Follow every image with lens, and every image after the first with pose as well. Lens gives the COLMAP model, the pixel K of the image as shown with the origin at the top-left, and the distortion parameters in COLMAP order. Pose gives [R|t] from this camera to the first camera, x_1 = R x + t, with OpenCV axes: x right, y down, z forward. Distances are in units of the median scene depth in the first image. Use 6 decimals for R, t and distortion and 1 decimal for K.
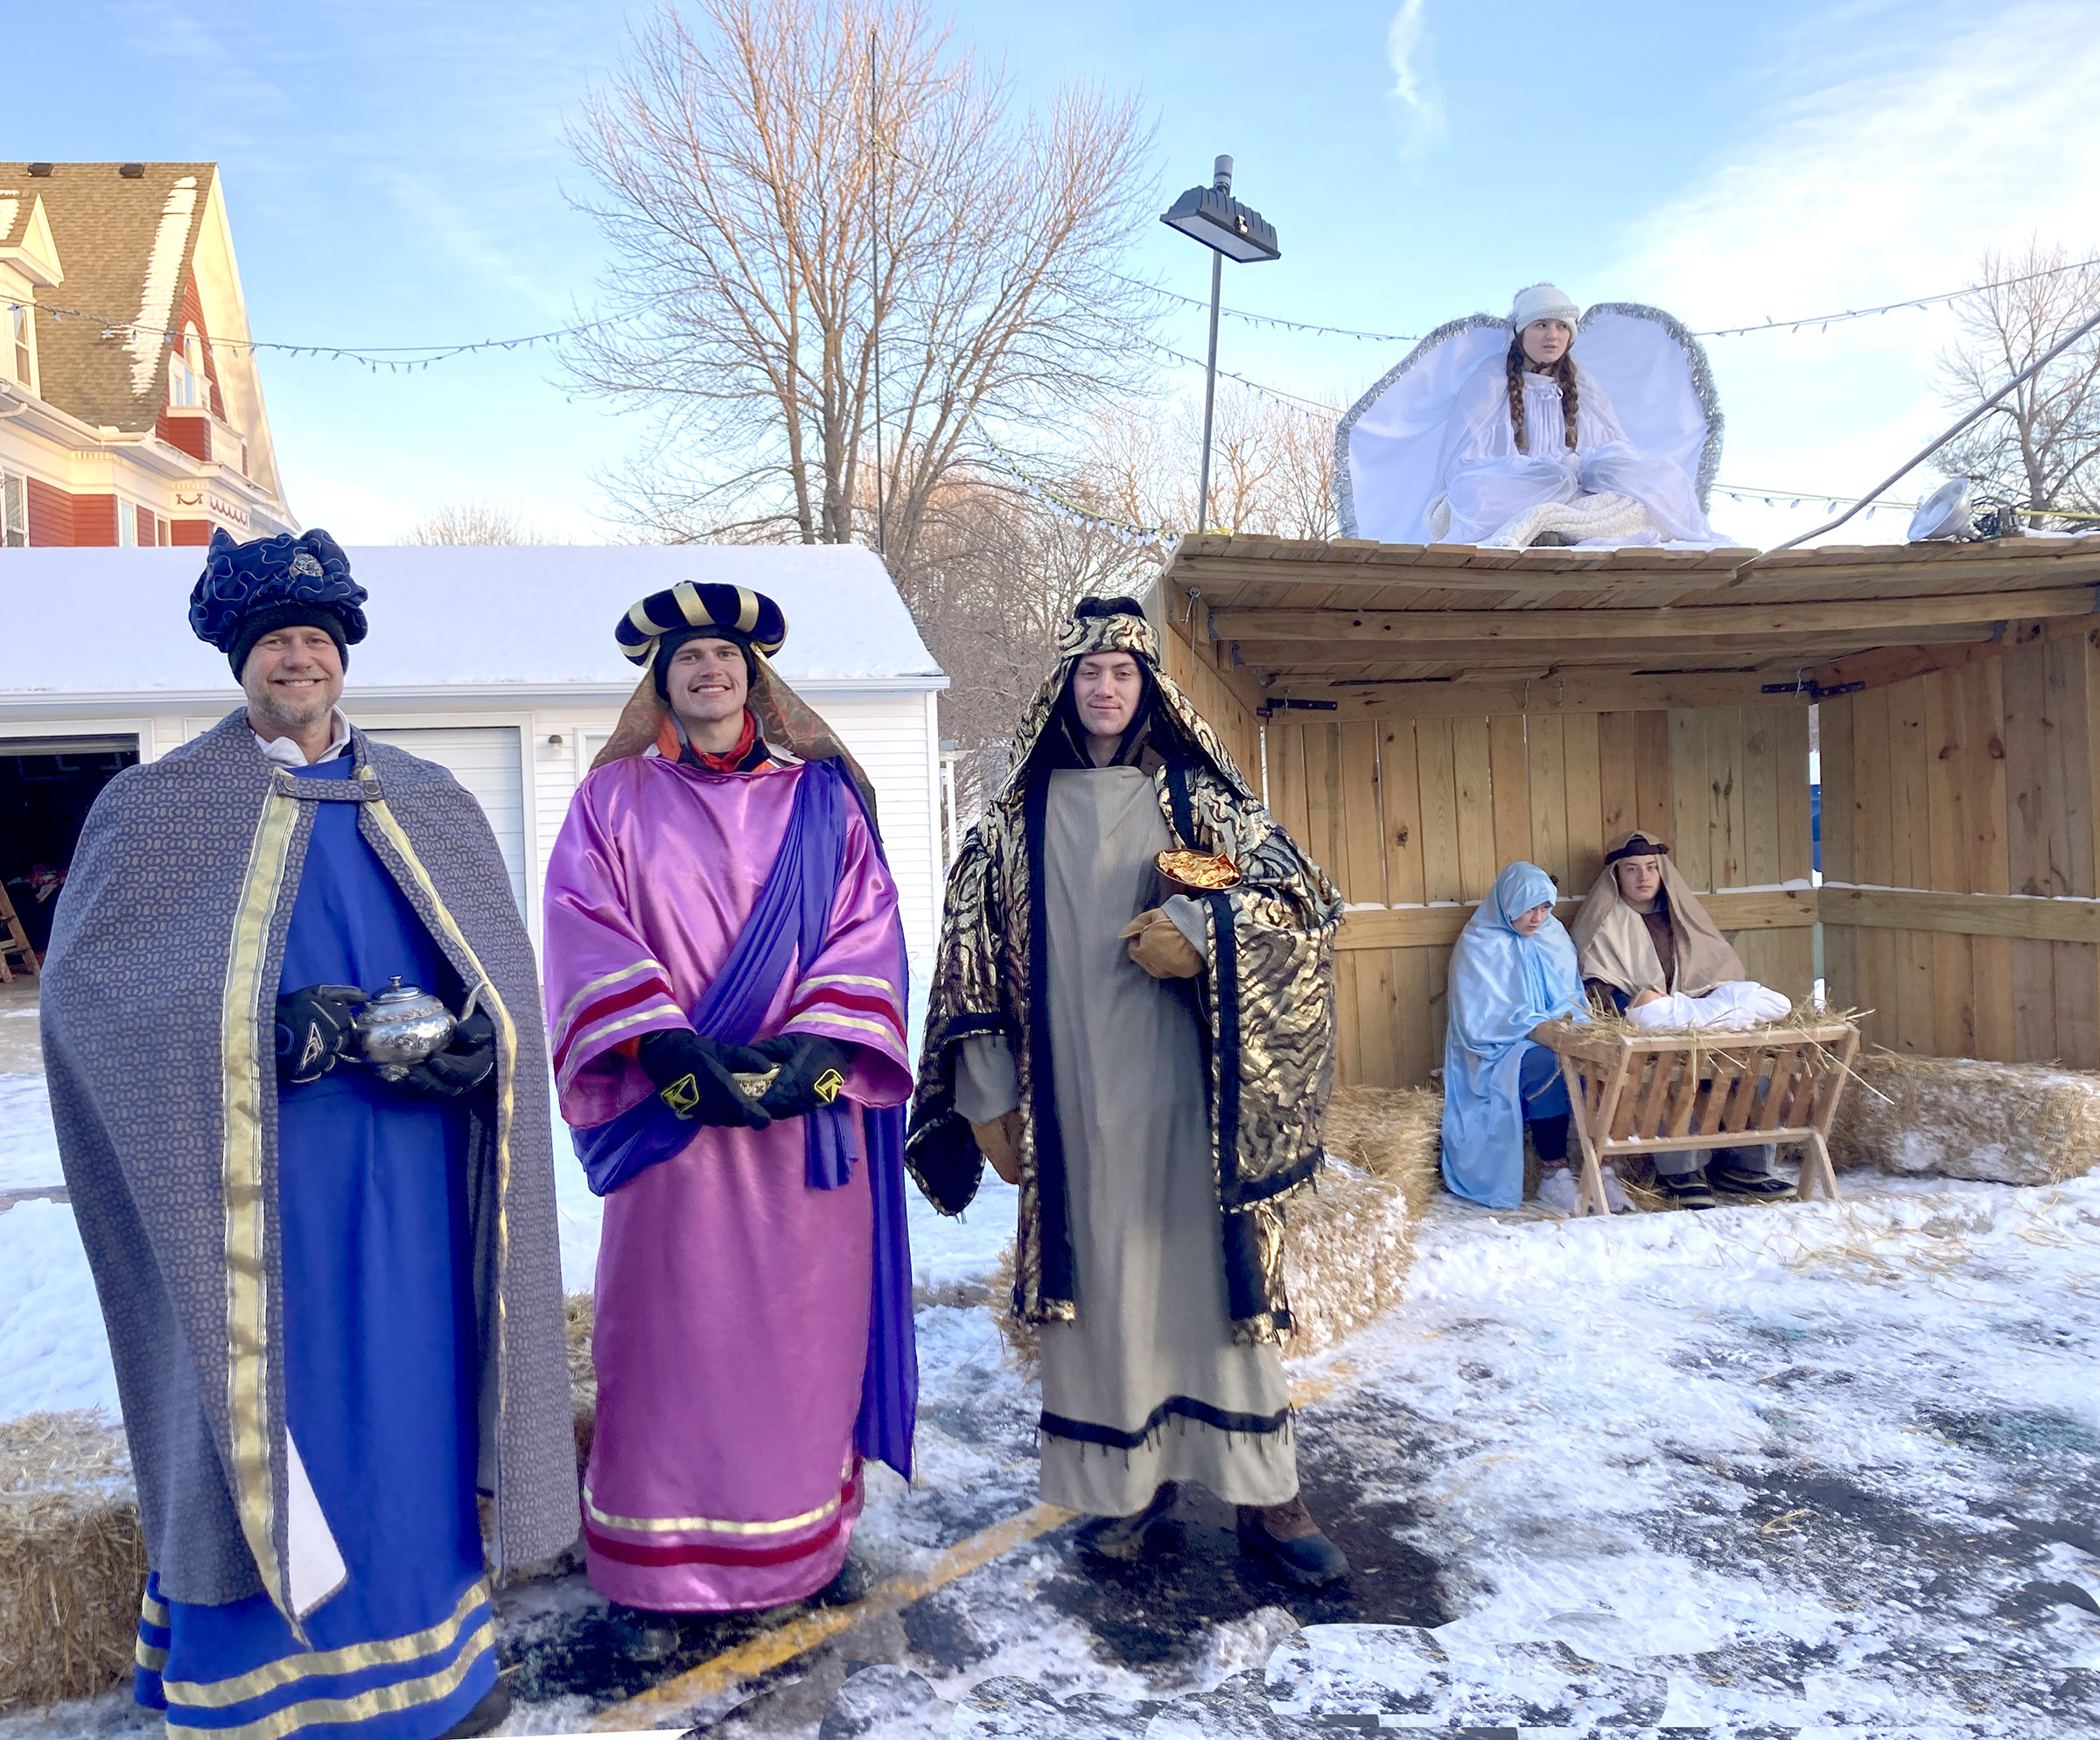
lens RADIAL K [[1889.3, 0, 1023.4], [0, 1889.3, 849.6], [0, 0, 1]] dist [0.014795, -0.002327]
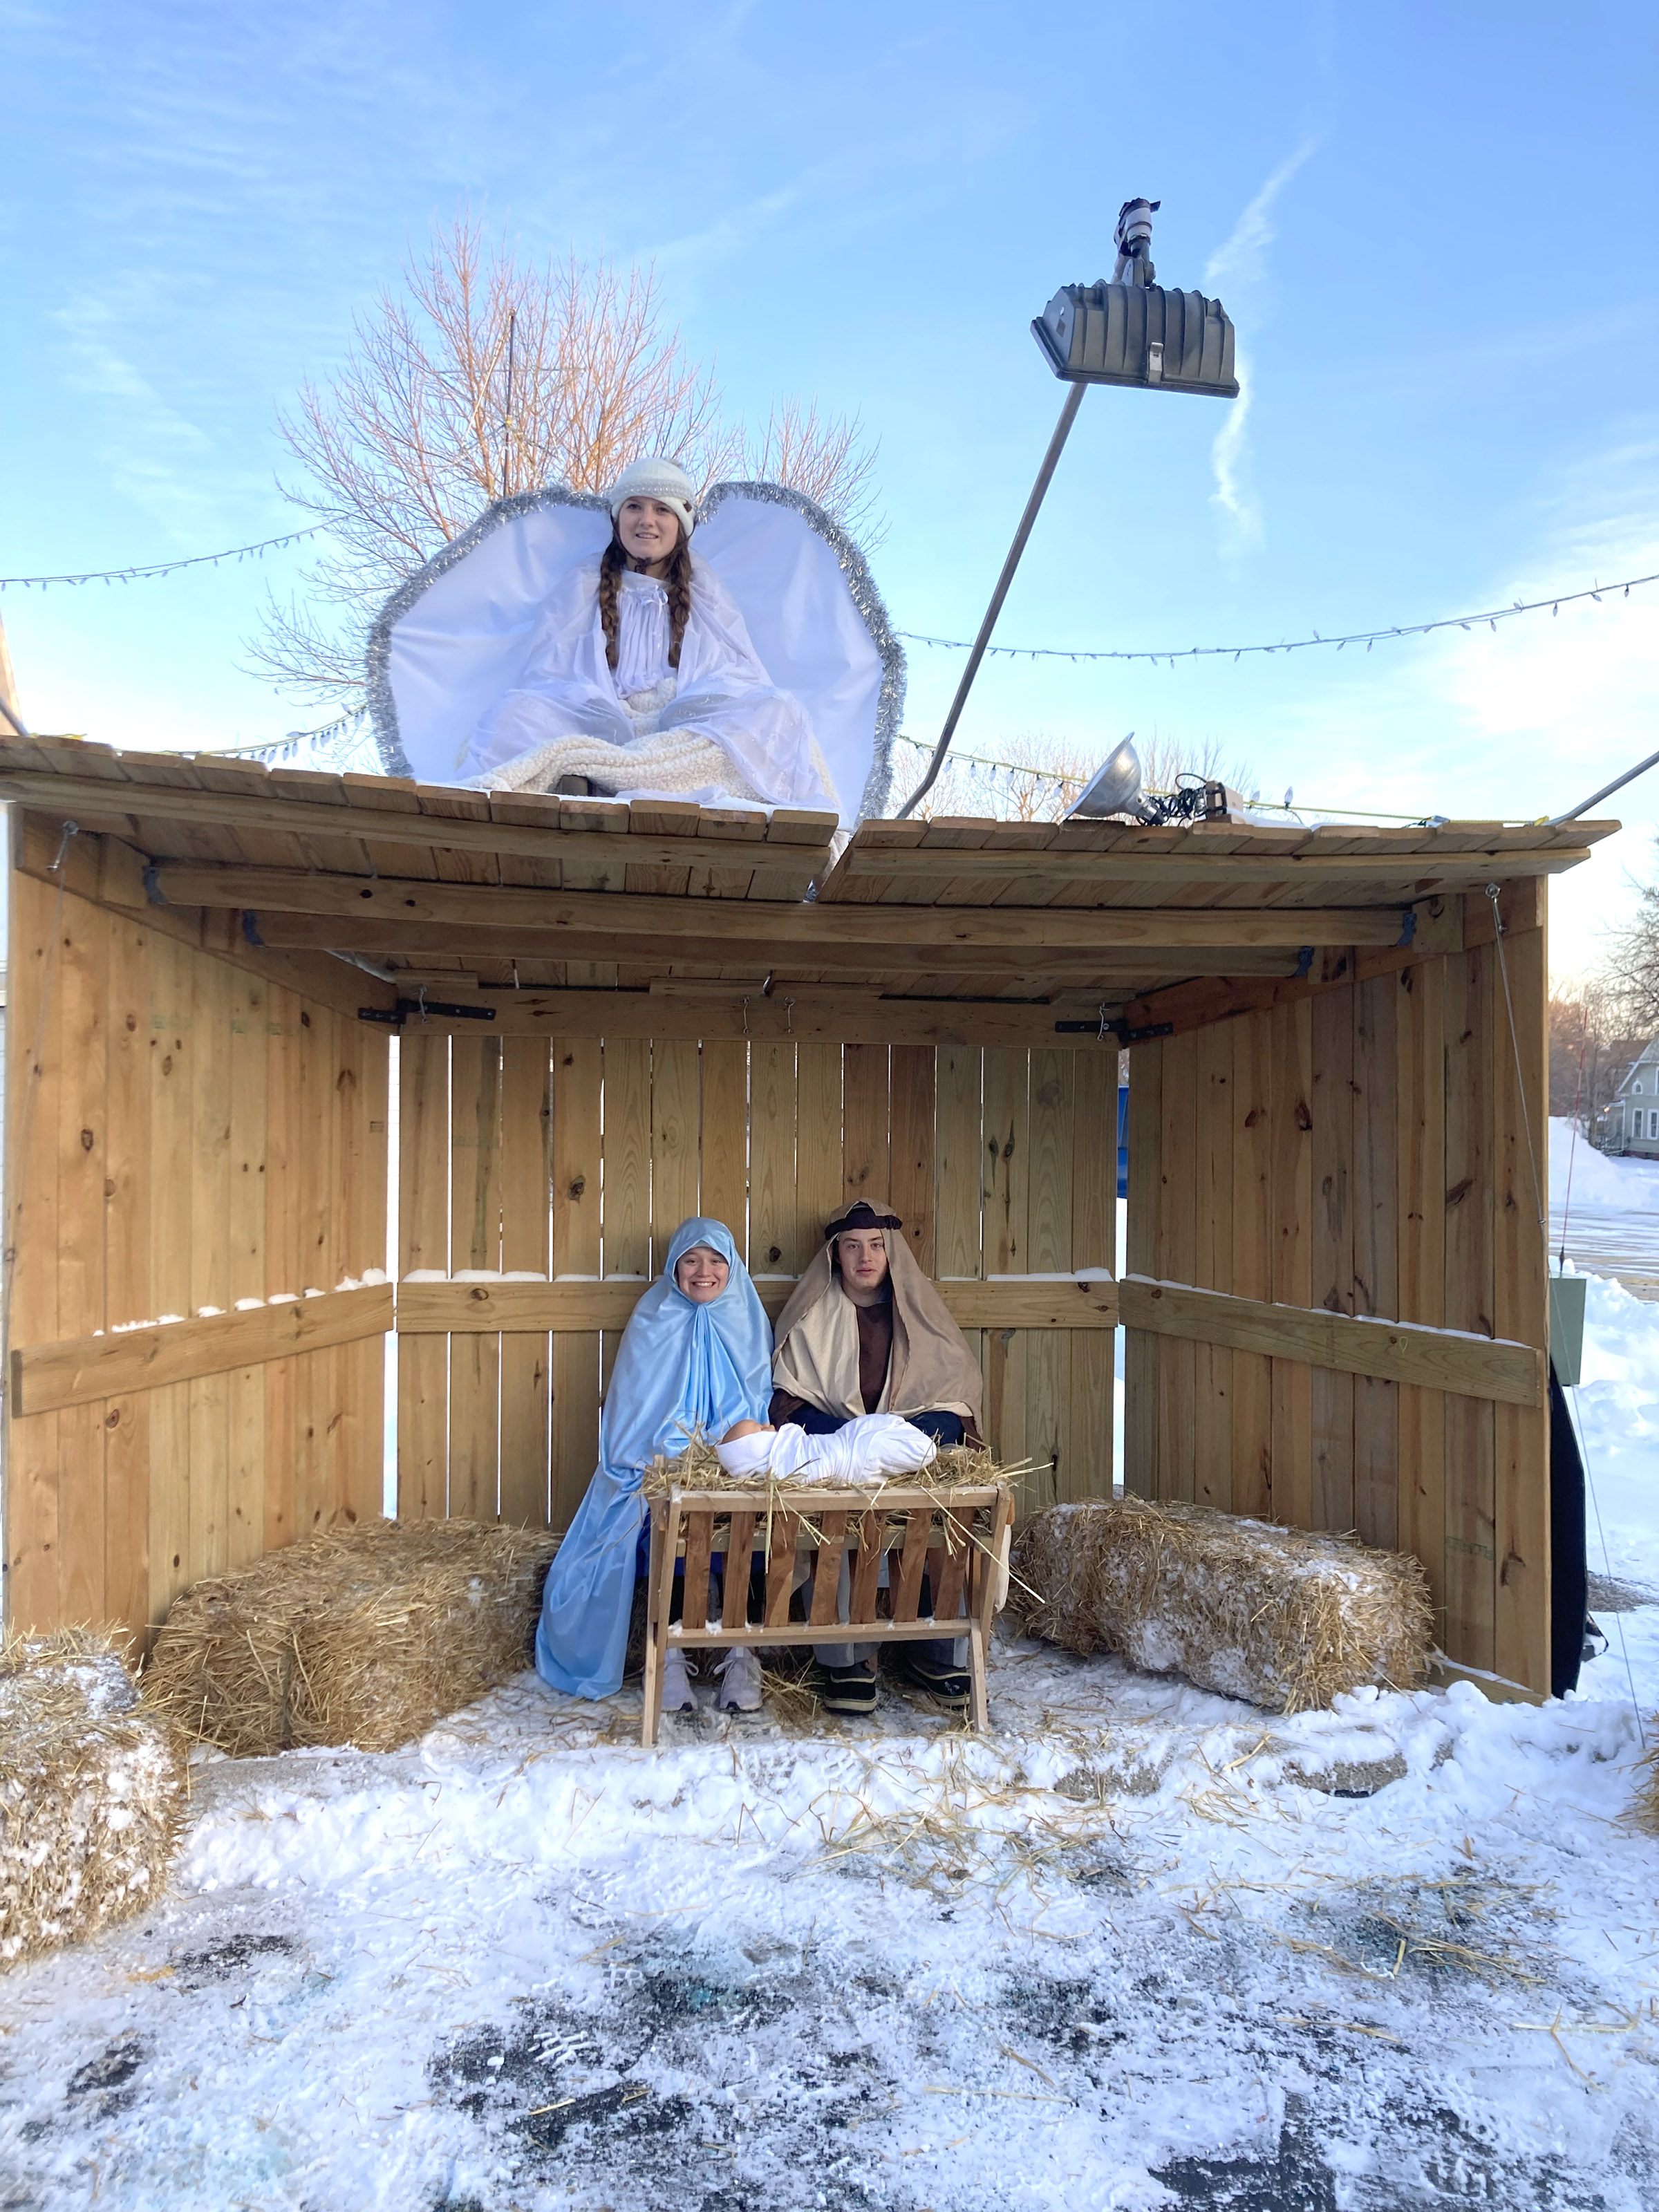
lens RADIAL K [[1843.3, 0, 842.6], [0, 1843.3, 1091.2], [0, 0, 1]] dist [0.006353, -0.001810]
pose [[0.997841, 0.056801, 0.032978, 0.343912], [-0.055352, 0.997528, -0.043287, -0.023848], [-0.035355, 0.041368, 0.998518, 0.293408]]
